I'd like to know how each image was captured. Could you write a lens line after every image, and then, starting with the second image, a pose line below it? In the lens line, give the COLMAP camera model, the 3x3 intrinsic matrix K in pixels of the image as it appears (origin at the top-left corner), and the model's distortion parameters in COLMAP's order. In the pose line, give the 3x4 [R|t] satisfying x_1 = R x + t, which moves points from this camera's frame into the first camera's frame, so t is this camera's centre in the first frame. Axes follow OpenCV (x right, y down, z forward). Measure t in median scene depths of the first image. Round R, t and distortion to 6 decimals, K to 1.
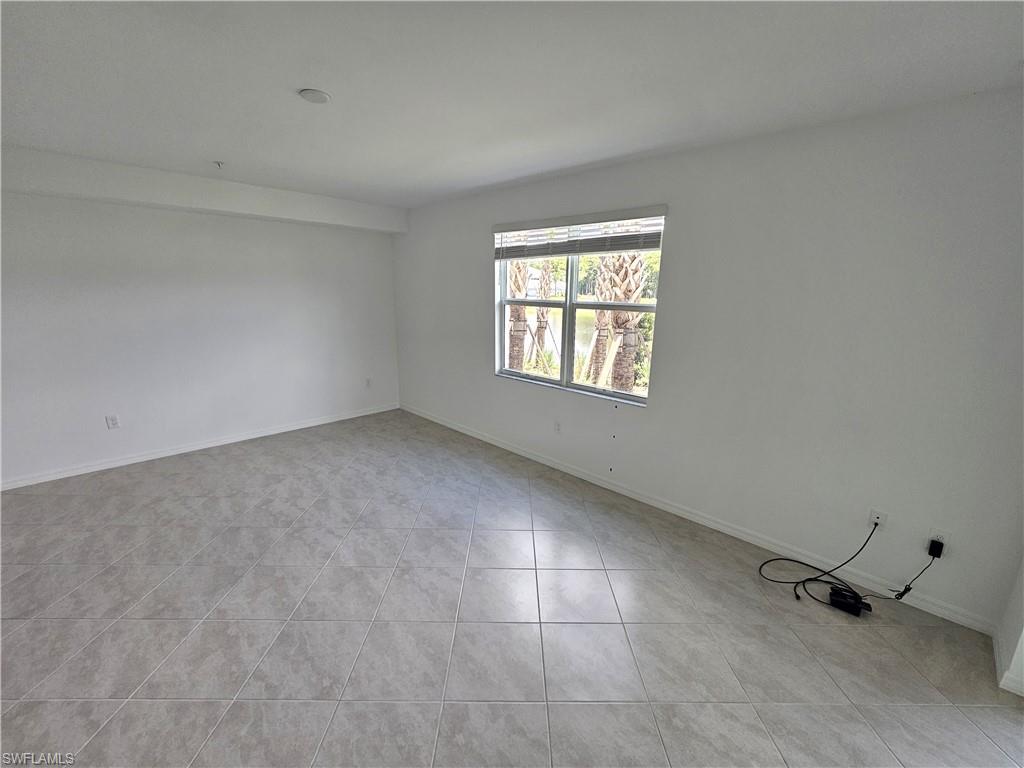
lens RADIAL K [[411.3, 0, 512.1], [0, 411.3, 380.2], [0, 0, 1]] dist [0.001657, 0.000197]
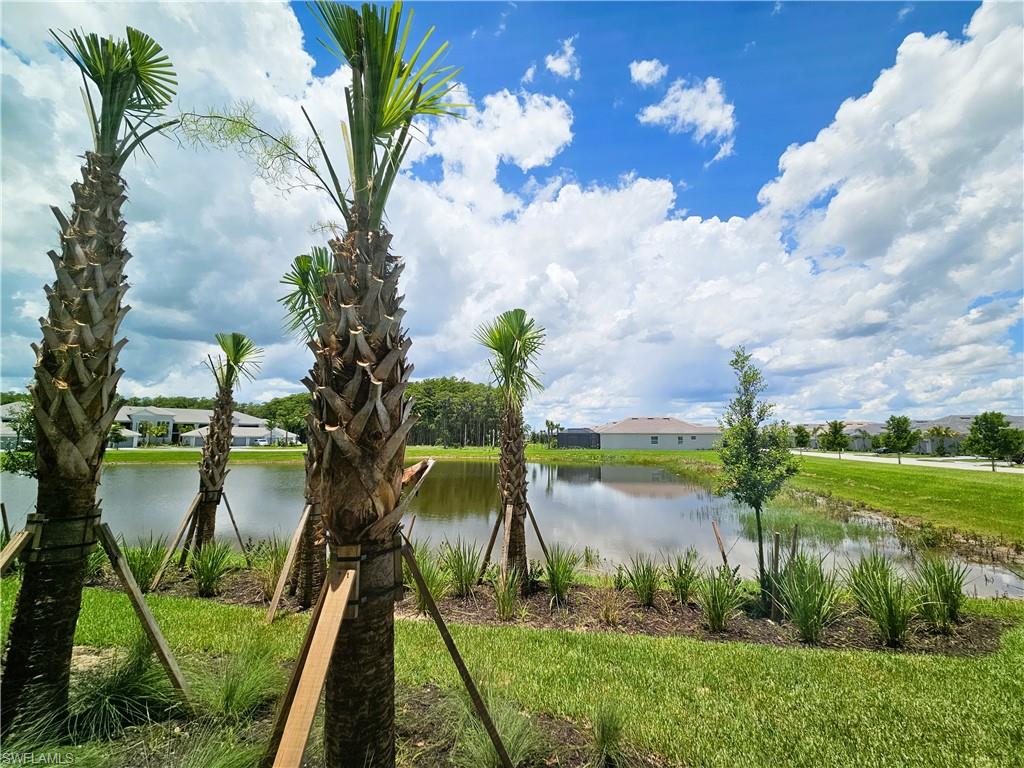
lens RADIAL K [[424.5, 0, 510.4], [0, 424.5, 387.9], [0, 0, 1]] dist [0.001392, 0.000059]
pose [[0.817211, 0.056751, 0.573538, 0.162328], [0.133415, 0.949482, -0.284049, -0.131759], [-0.560684, 0.308646, 0.768356, 0.618106]]
